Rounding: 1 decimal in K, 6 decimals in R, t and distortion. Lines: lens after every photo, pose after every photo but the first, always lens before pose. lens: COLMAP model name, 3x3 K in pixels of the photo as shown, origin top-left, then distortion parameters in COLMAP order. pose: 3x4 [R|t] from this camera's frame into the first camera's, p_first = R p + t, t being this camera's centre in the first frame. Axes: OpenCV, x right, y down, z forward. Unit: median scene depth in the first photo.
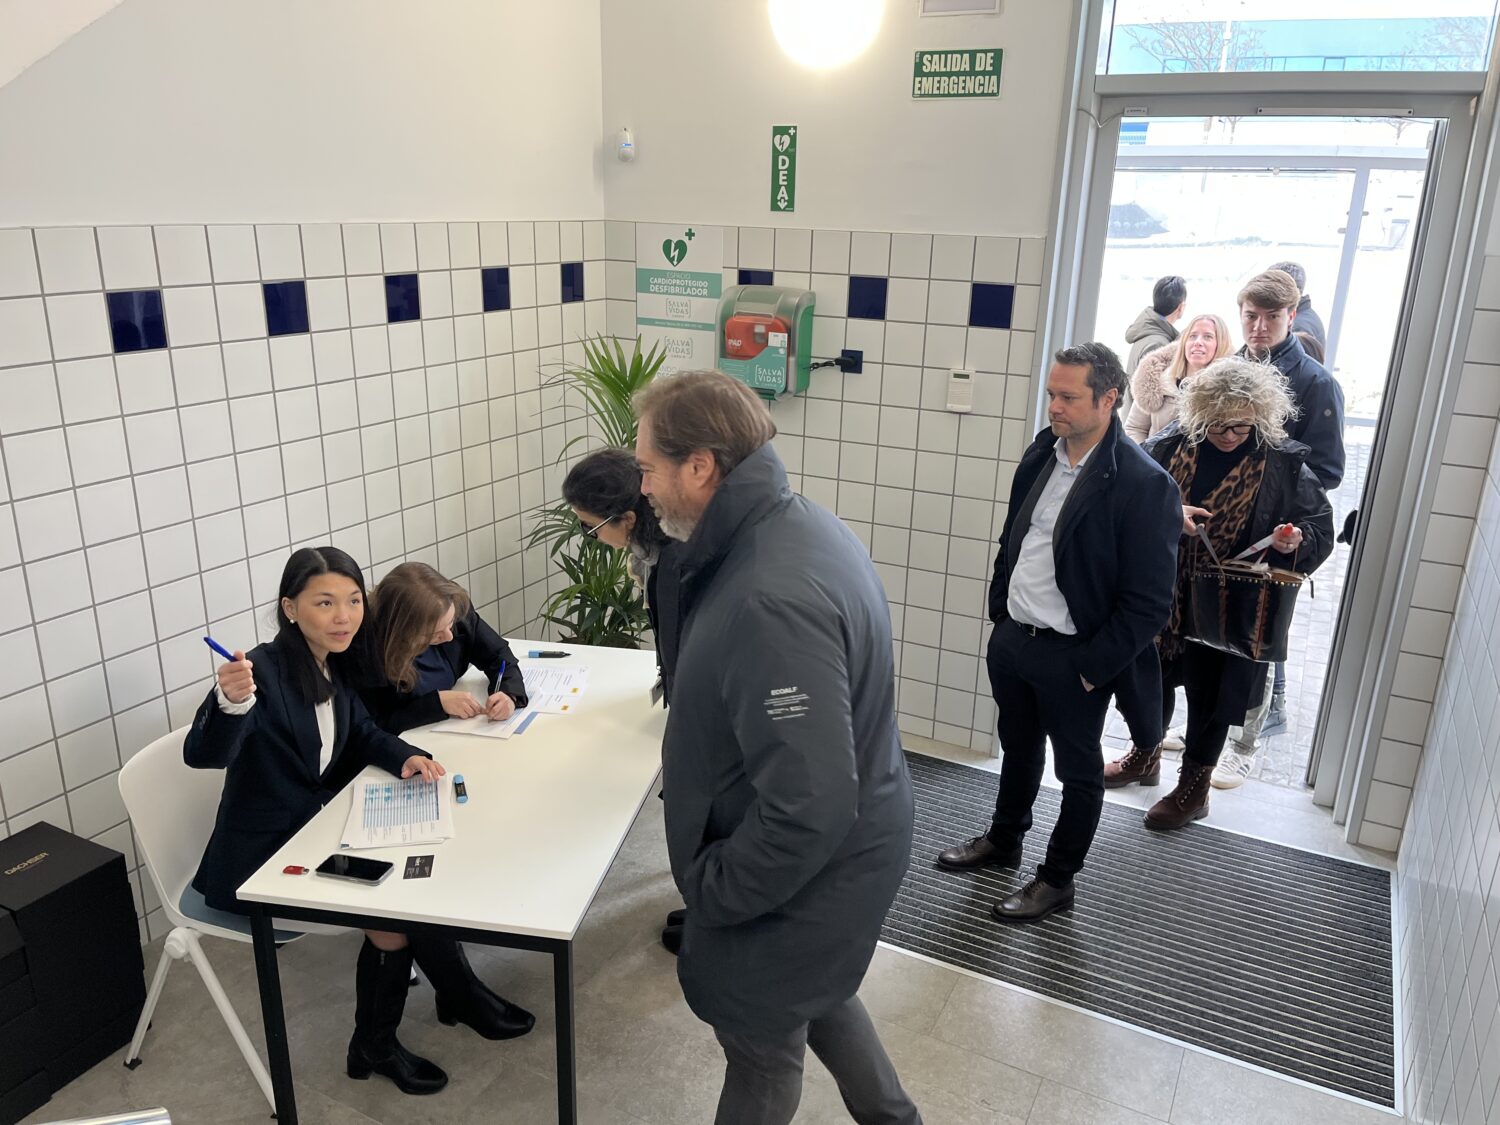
lens RADIAL K [[1125.5, 0, 750.0], [0, 1125.5, 562.5], [0, 0, 1]] dist [0.000498, -0.005093]
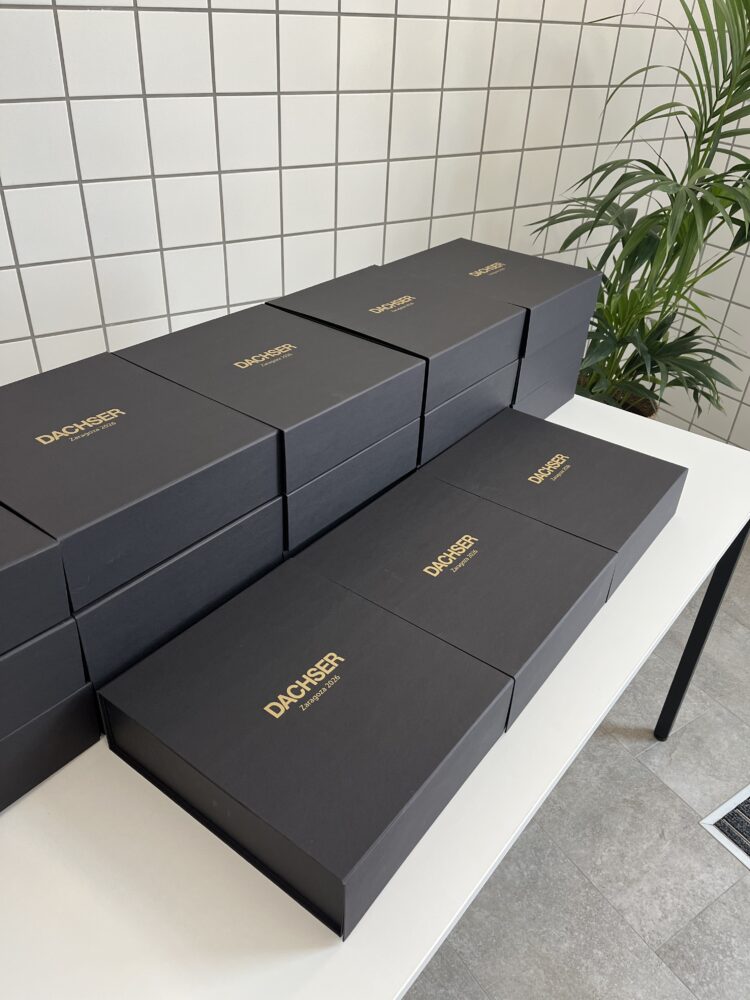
lens RADIAL K [[750.3, 0, 381.1], [0, 750.3, 518.3], [0, 0, 1]] dist [0.000498, -0.005093]
pose [[0.876144, 0.290961, -0.384335, -0.046227], [-0.171553, 0.933298, 0.315474, 0.018887], [0.450489, -0.210467, 0.867619, 0.474870]]
